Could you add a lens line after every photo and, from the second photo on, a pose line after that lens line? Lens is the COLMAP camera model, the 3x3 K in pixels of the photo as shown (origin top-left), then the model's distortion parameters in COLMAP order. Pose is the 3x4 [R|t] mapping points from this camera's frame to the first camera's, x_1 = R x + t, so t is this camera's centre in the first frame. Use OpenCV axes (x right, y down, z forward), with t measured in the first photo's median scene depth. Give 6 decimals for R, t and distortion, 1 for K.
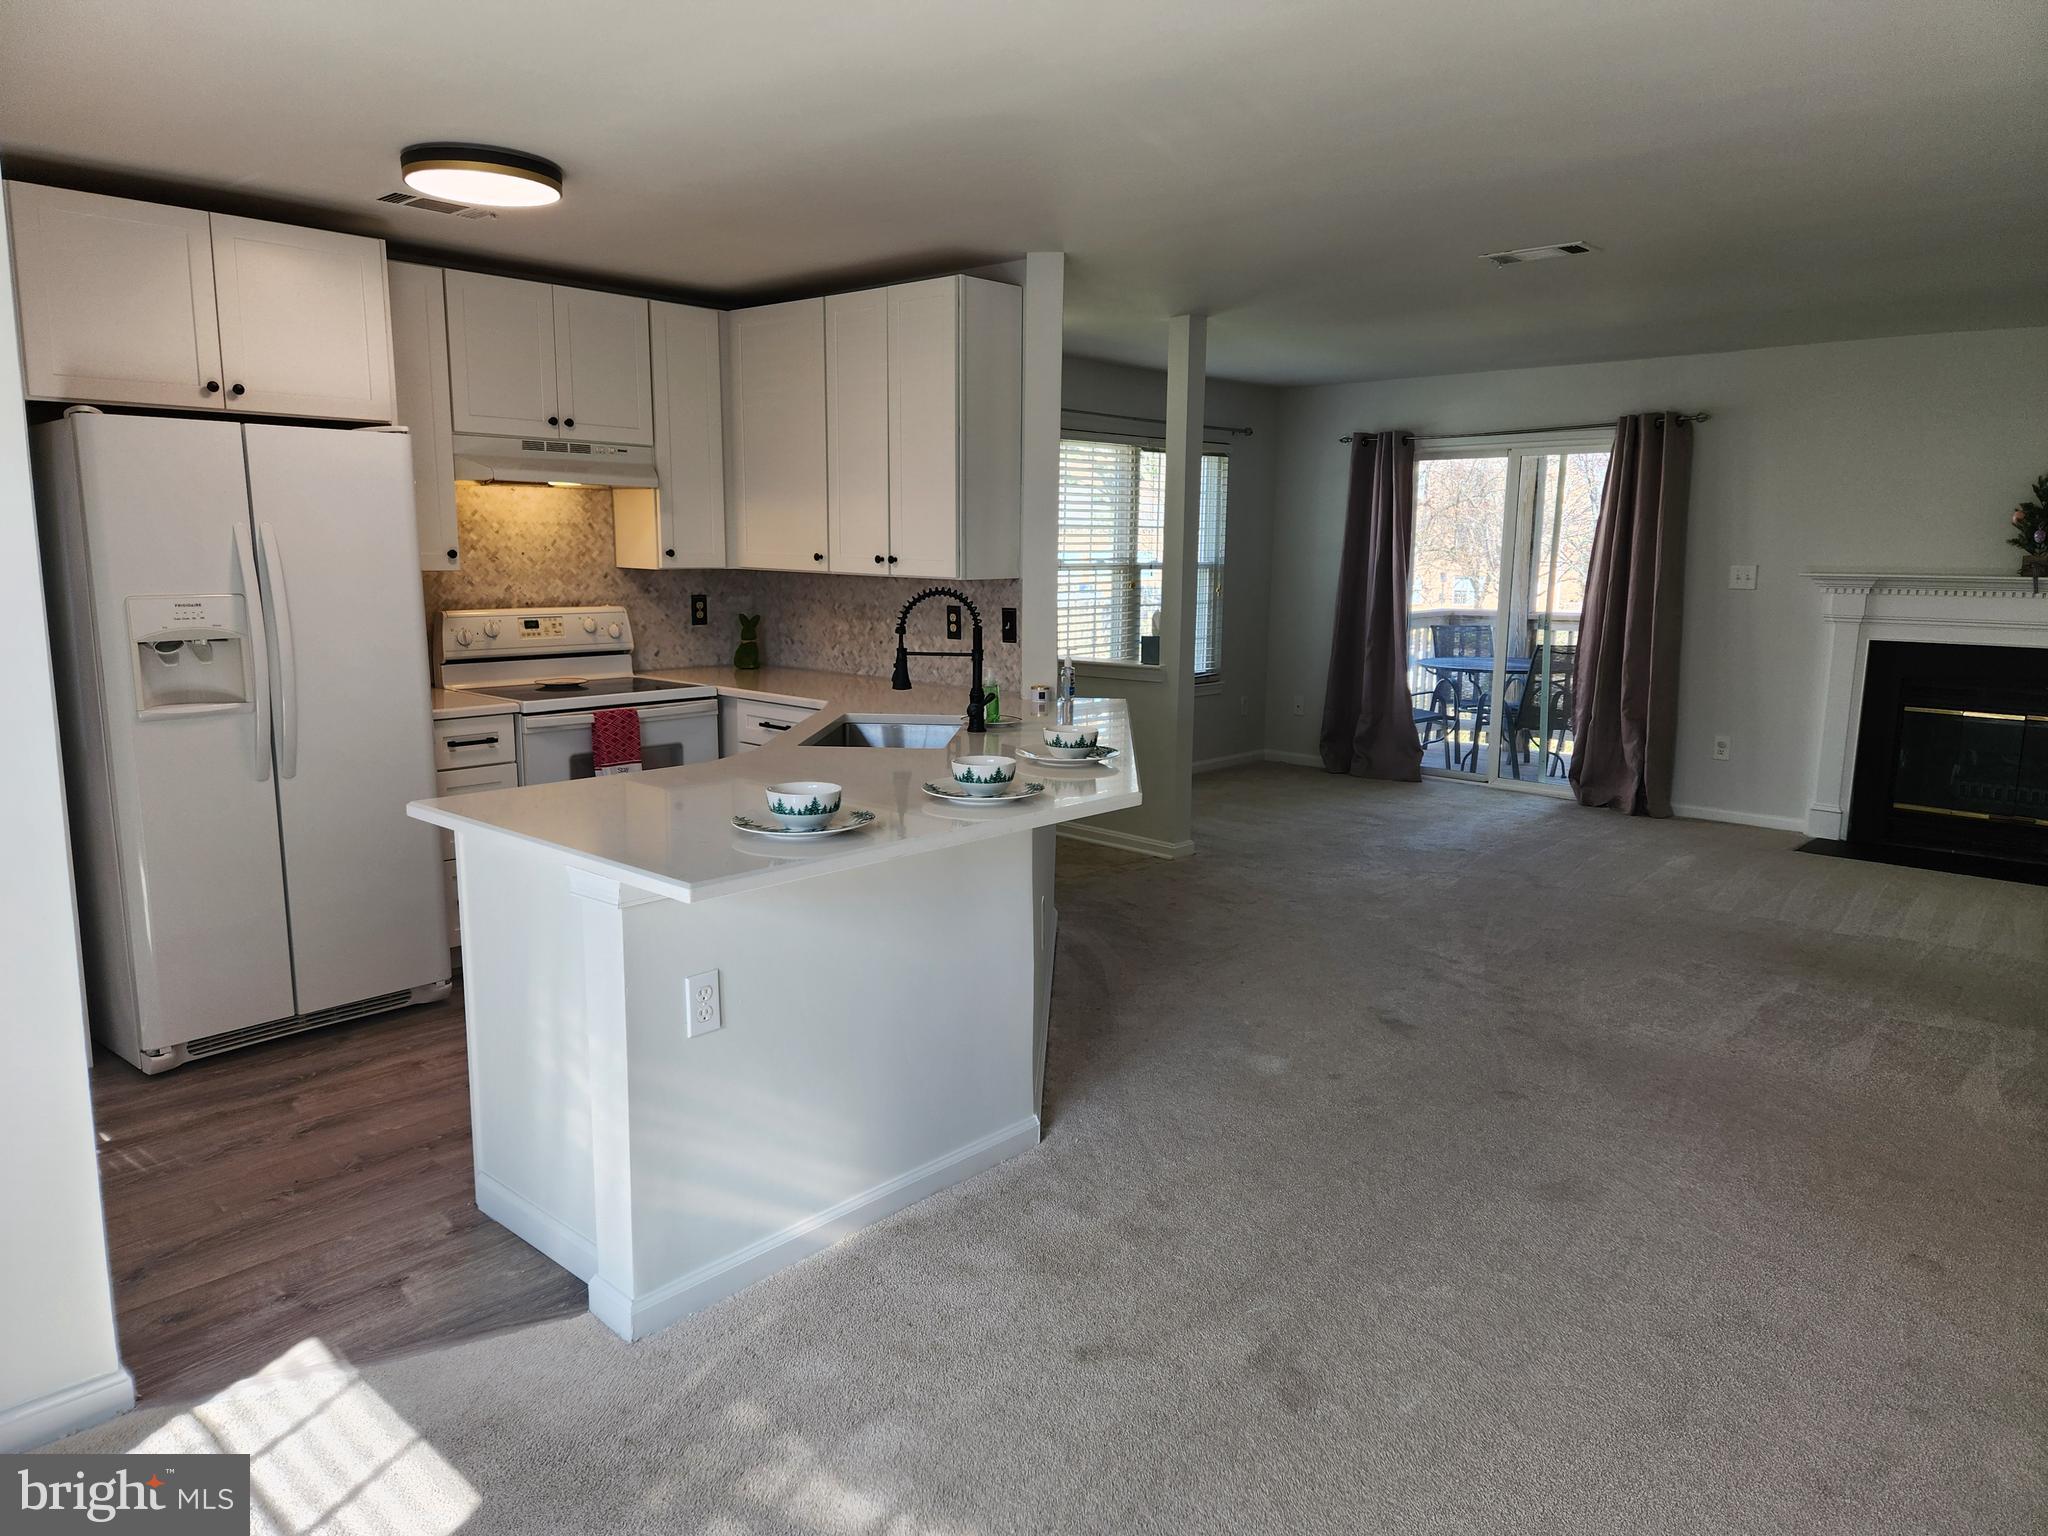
lens RADIAL K [[1396.4, 0, 1028.5], [0, 1396.4, 726.1], [0, 0, 1]] dist [0.124938, -0.104712]
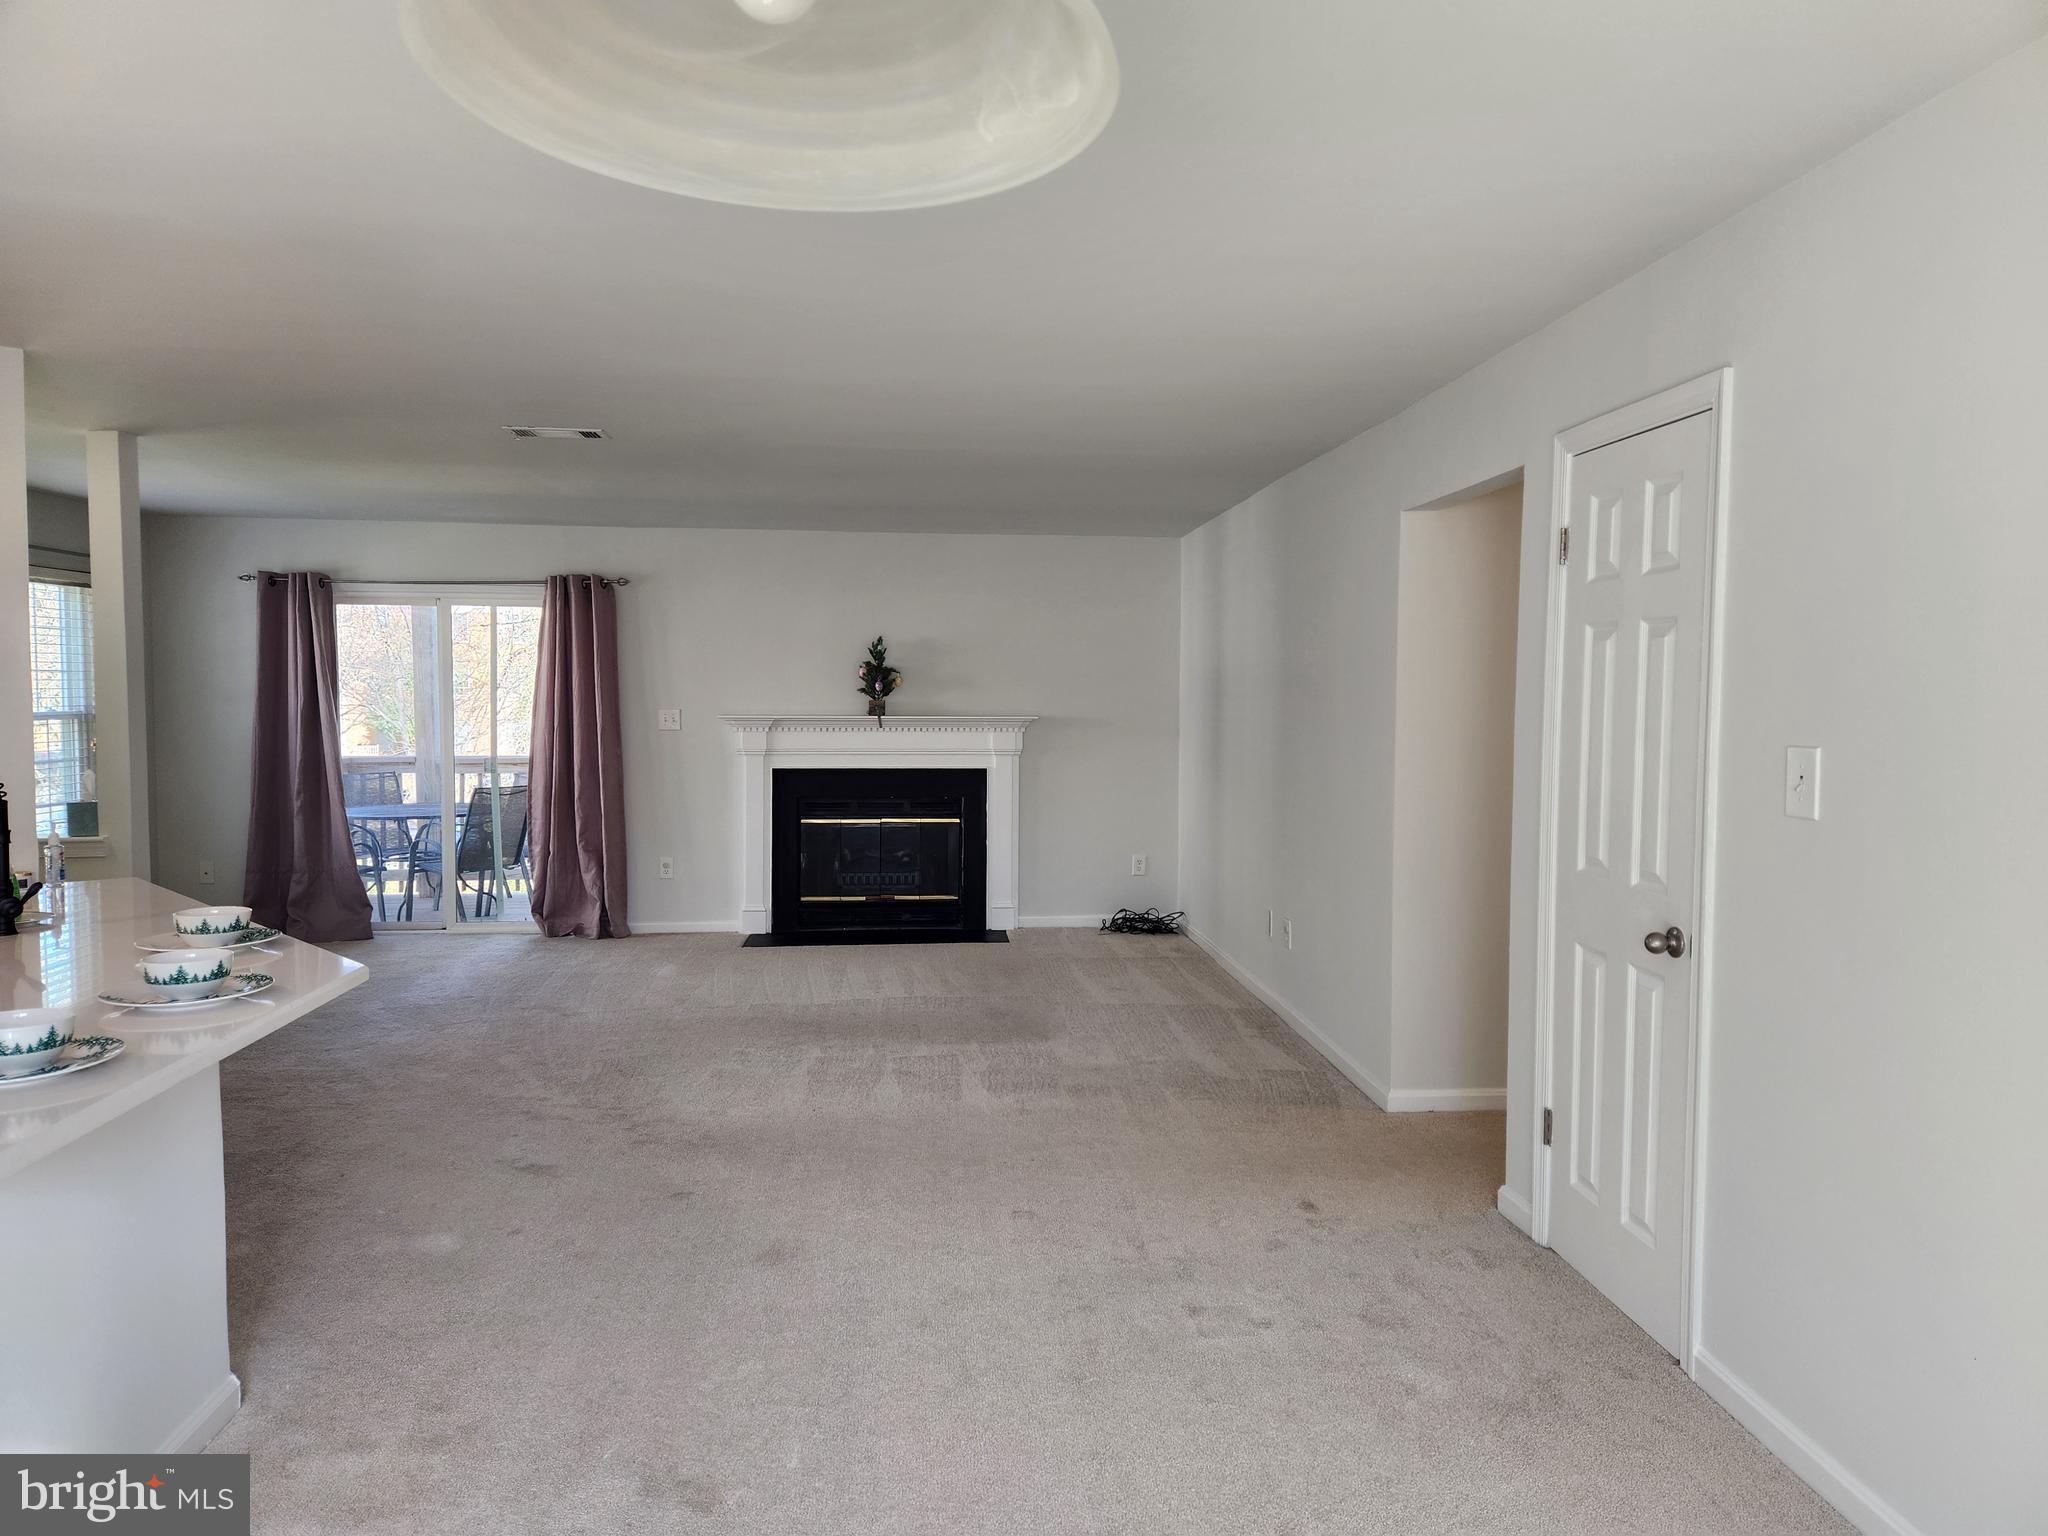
lens RADIAL K [[1396.4, 0, 1028.5], [0, 1396.4, 726.1], [0, 0, 1]] dist [0.124938, -0.104712]
pose [[0.677588, -0.026461, 0.734965, -0.155047], [0.098744, 0.993577, -0.055264, -0.007187], [-0.728782, 0.110020, 0.675849, 0.014773]]
